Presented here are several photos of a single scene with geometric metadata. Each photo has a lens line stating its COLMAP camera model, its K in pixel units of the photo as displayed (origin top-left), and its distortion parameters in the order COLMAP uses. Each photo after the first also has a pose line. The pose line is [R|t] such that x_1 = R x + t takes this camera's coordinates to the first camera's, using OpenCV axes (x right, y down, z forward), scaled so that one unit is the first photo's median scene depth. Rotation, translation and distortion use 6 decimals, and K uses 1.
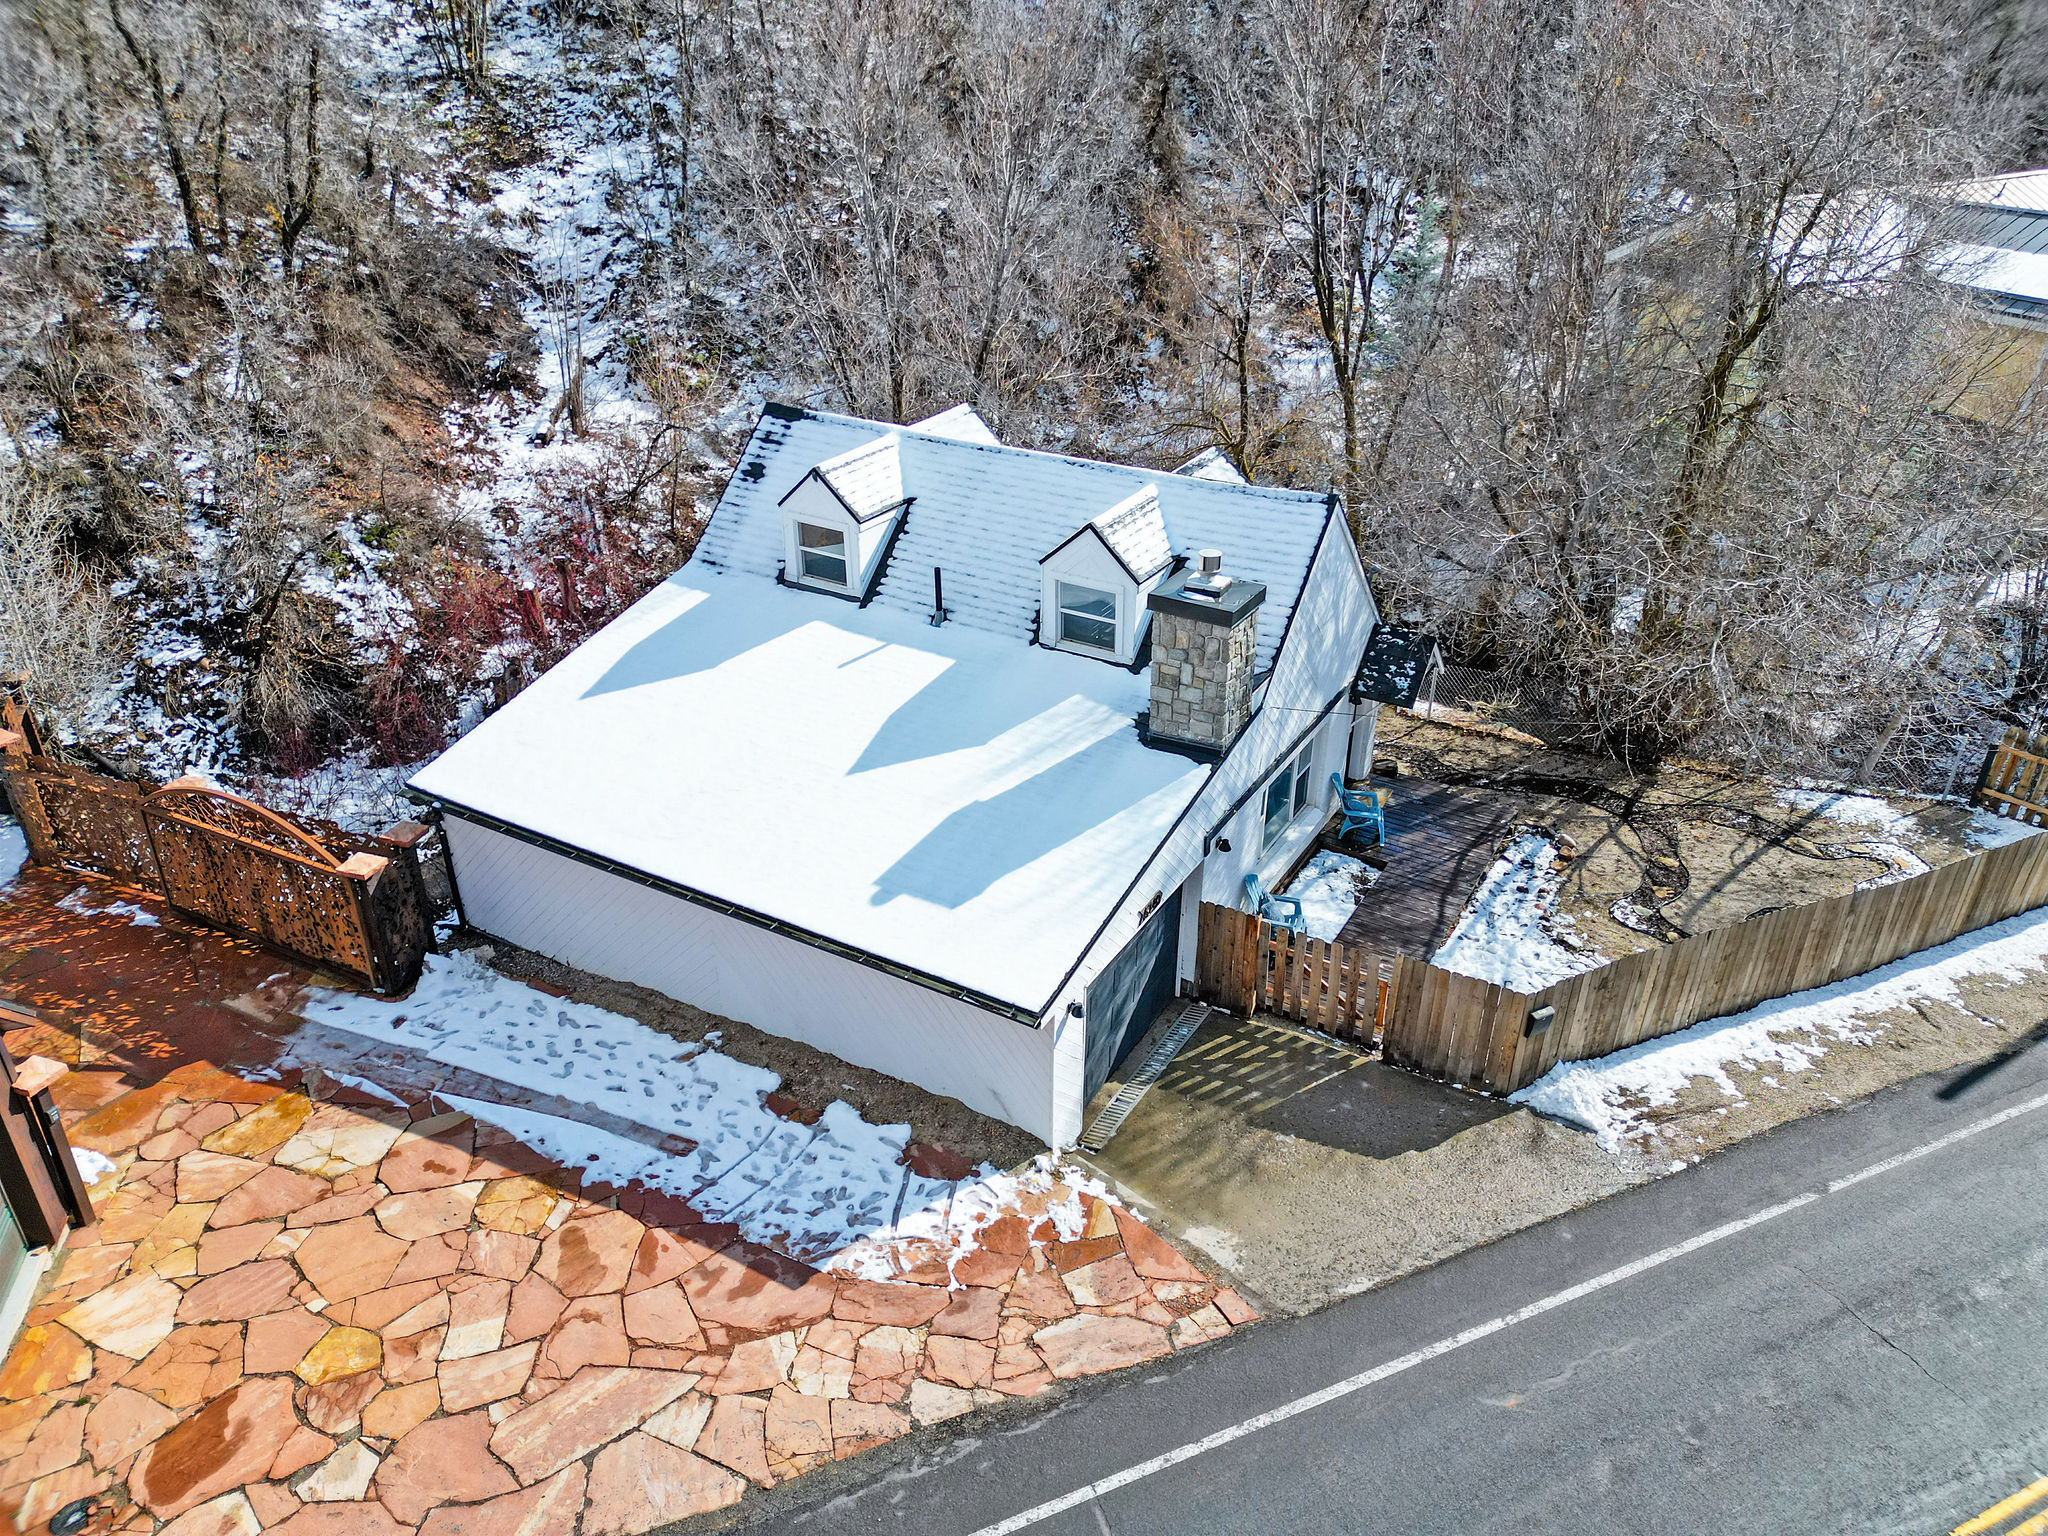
lens RADIAL K [[1429.3, 0, 1023.7], [0, 1429.3, 760.7], [0, 0, 1]] dist [0.062522, -0.056173]
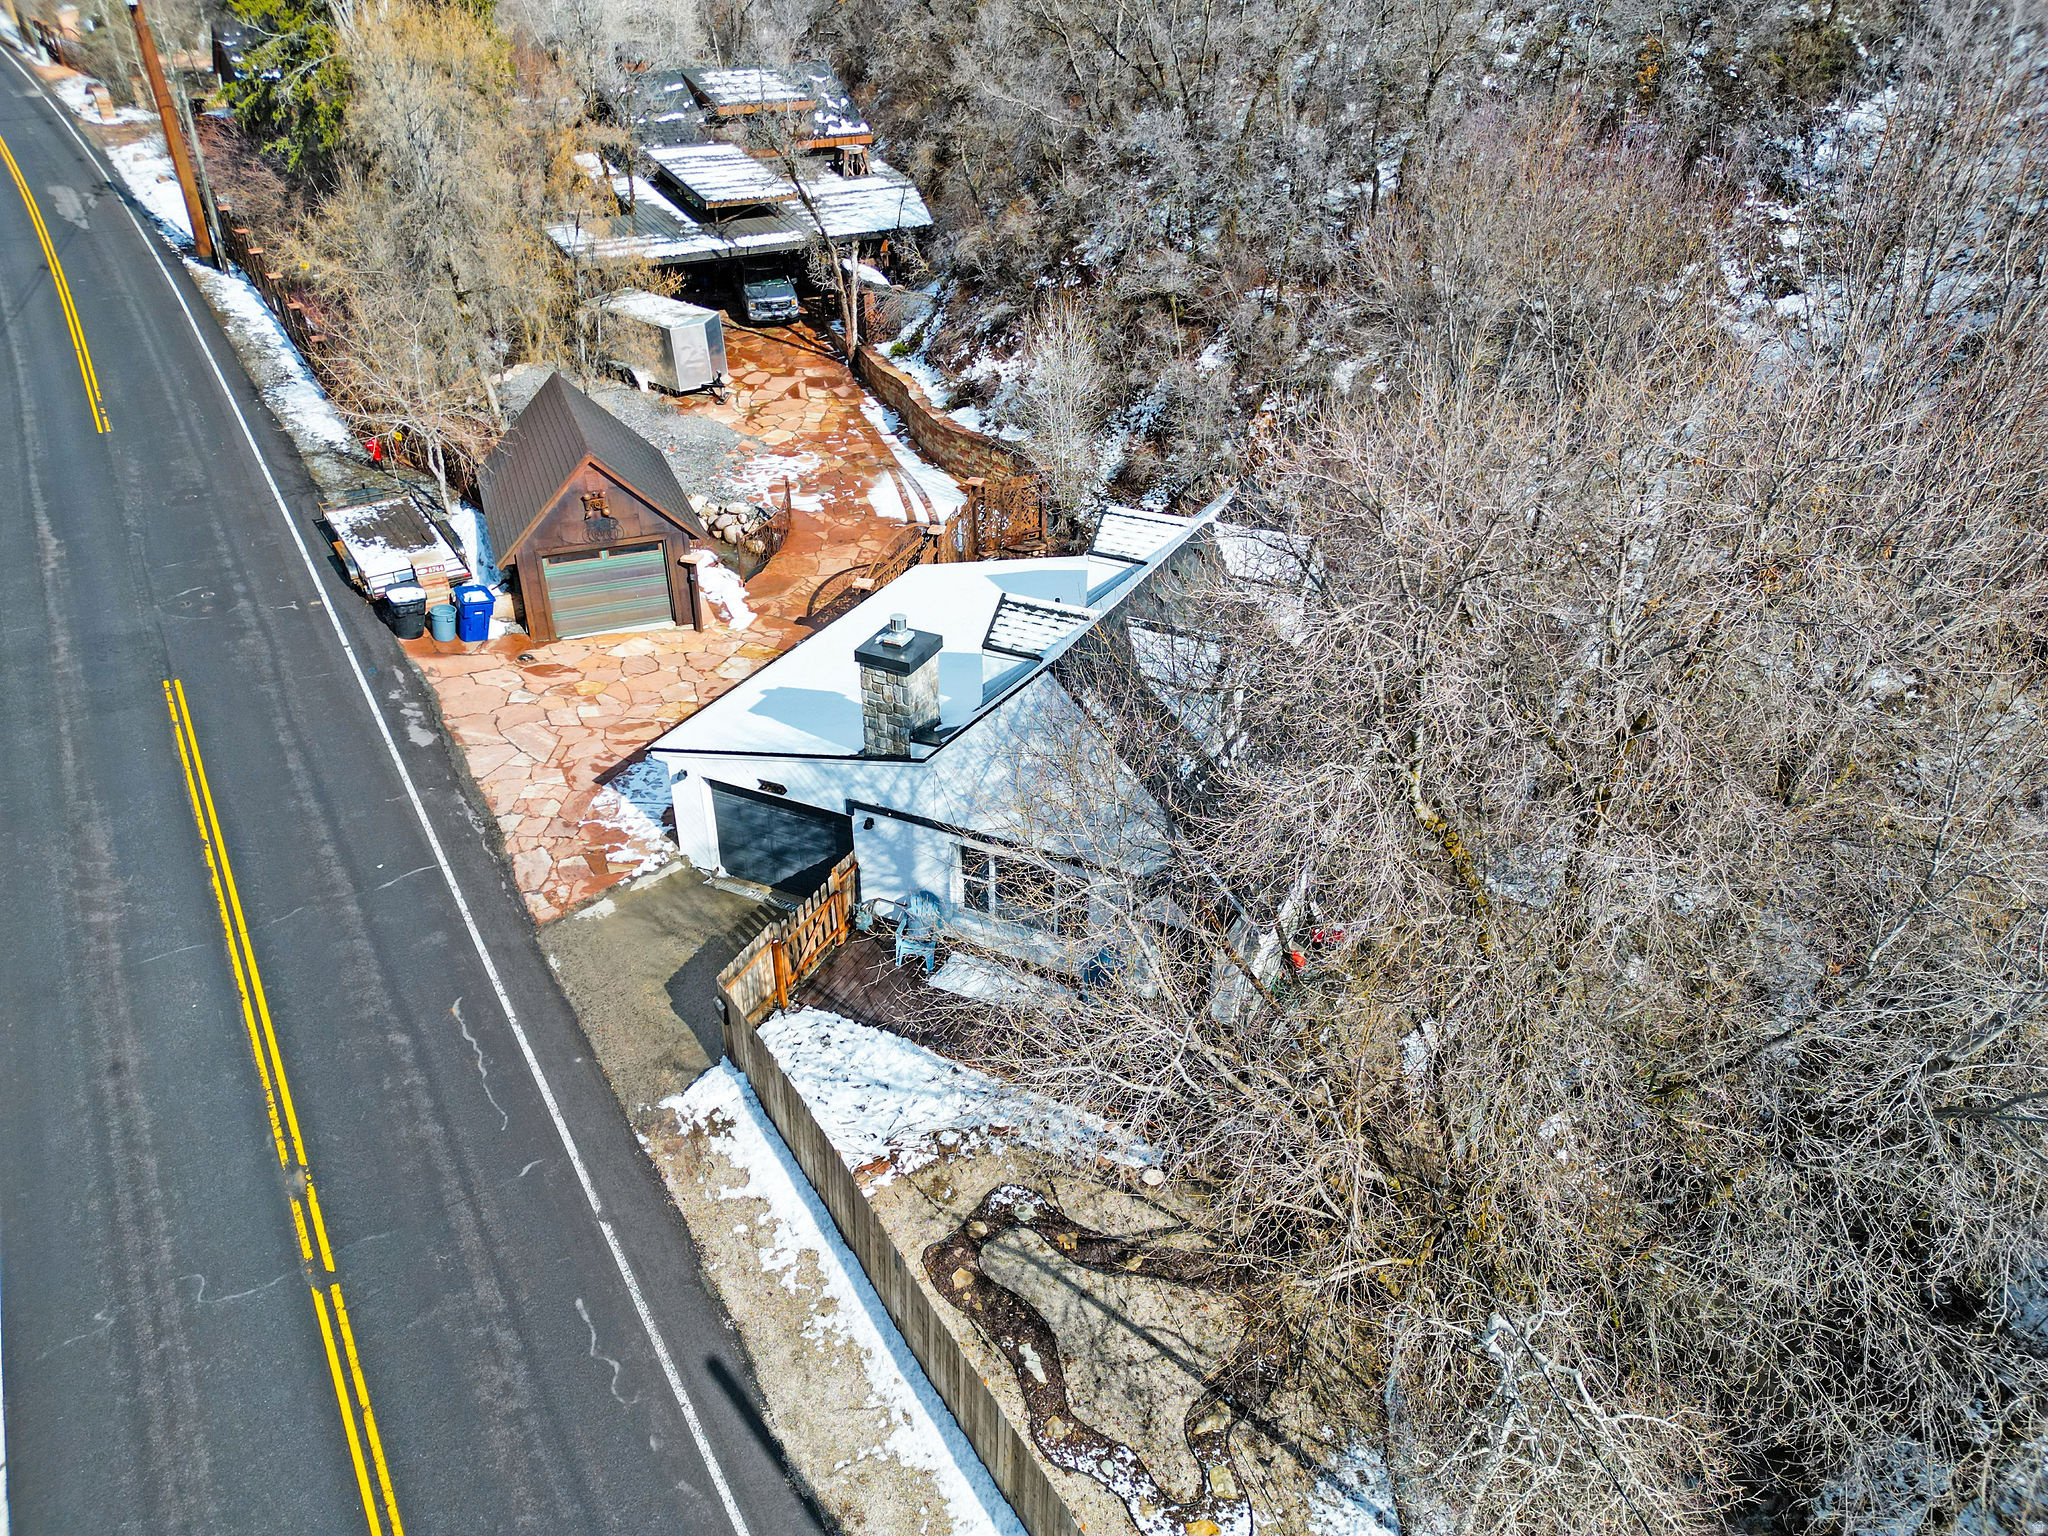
lens RADIAL K [[1429.3, 0, 1023.7], [0, 1429.3, 760.7], [0, 0, 1]] dist [0.062522, -0.056173]
pose [[0.101877, 0.504359, -0.857463, 1.221200], [-0.480646, 0.779619, 0.401465, -0.570404], [0.870977, 0.371236, 0.321844, 0.652253]]
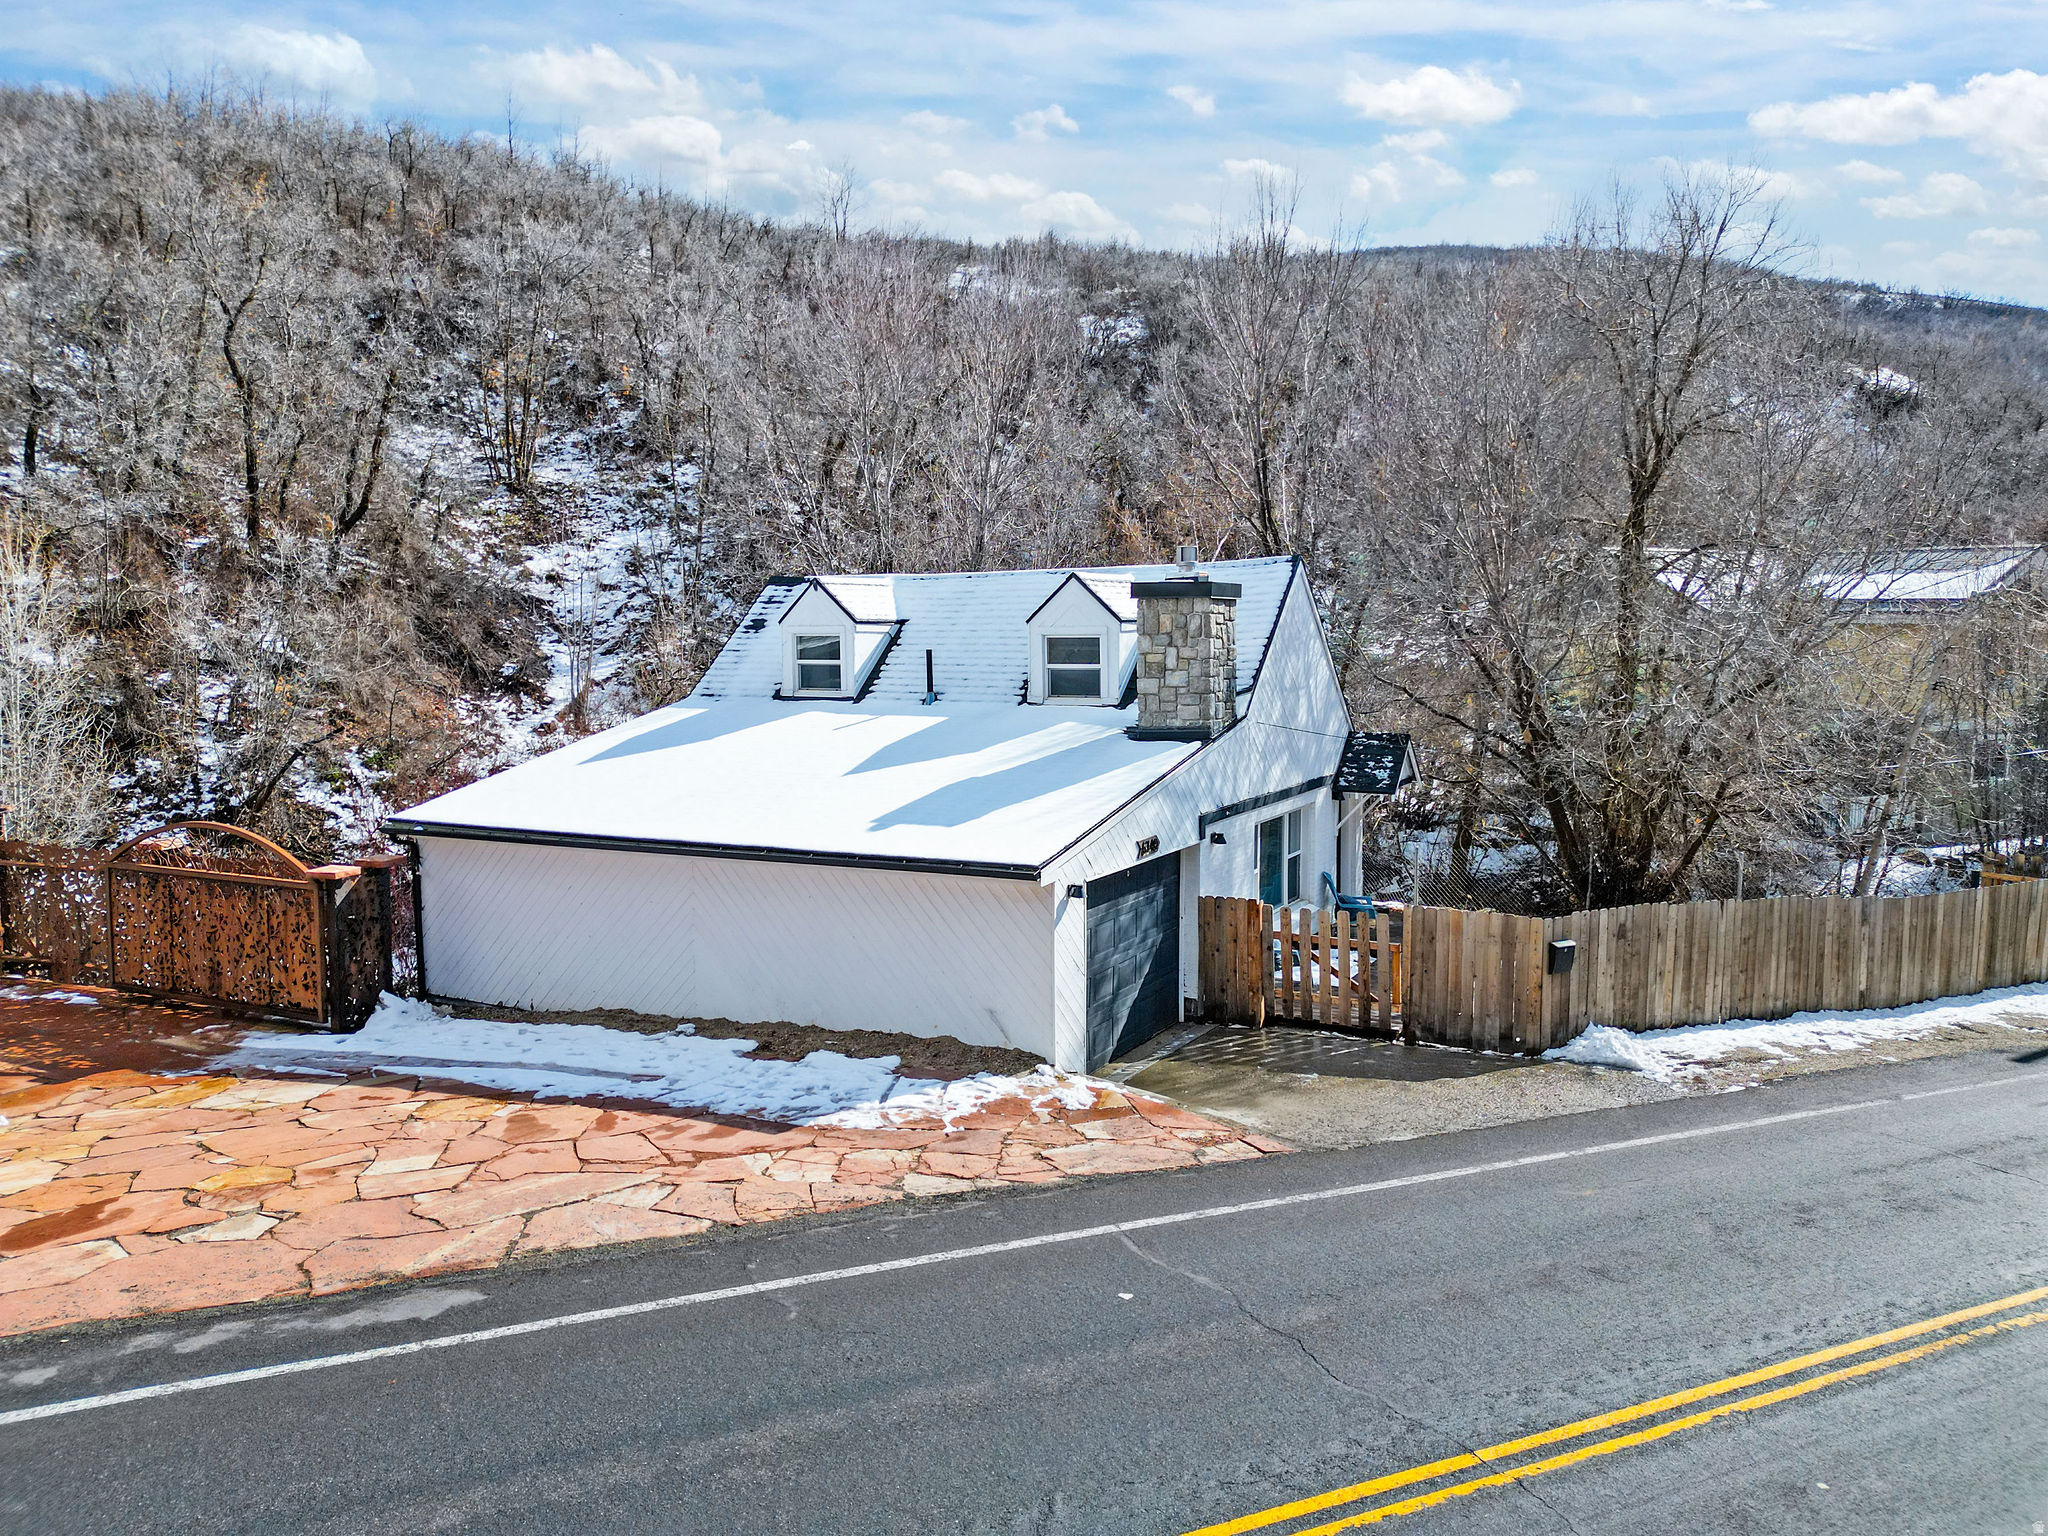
lens RADIAL K [[1429.3, 0, 1023.7], [0, 1429.3, 760.7], [0, 0, 1]] dist [0.062522, -0.056173]
pose [[0.999730, -0.008541, 0.021621, -0.015327], [0.016316, 0.920281, -0.390919, 0.379198], [-0.016559, 0.391166, 0.920171, 0.068884]]
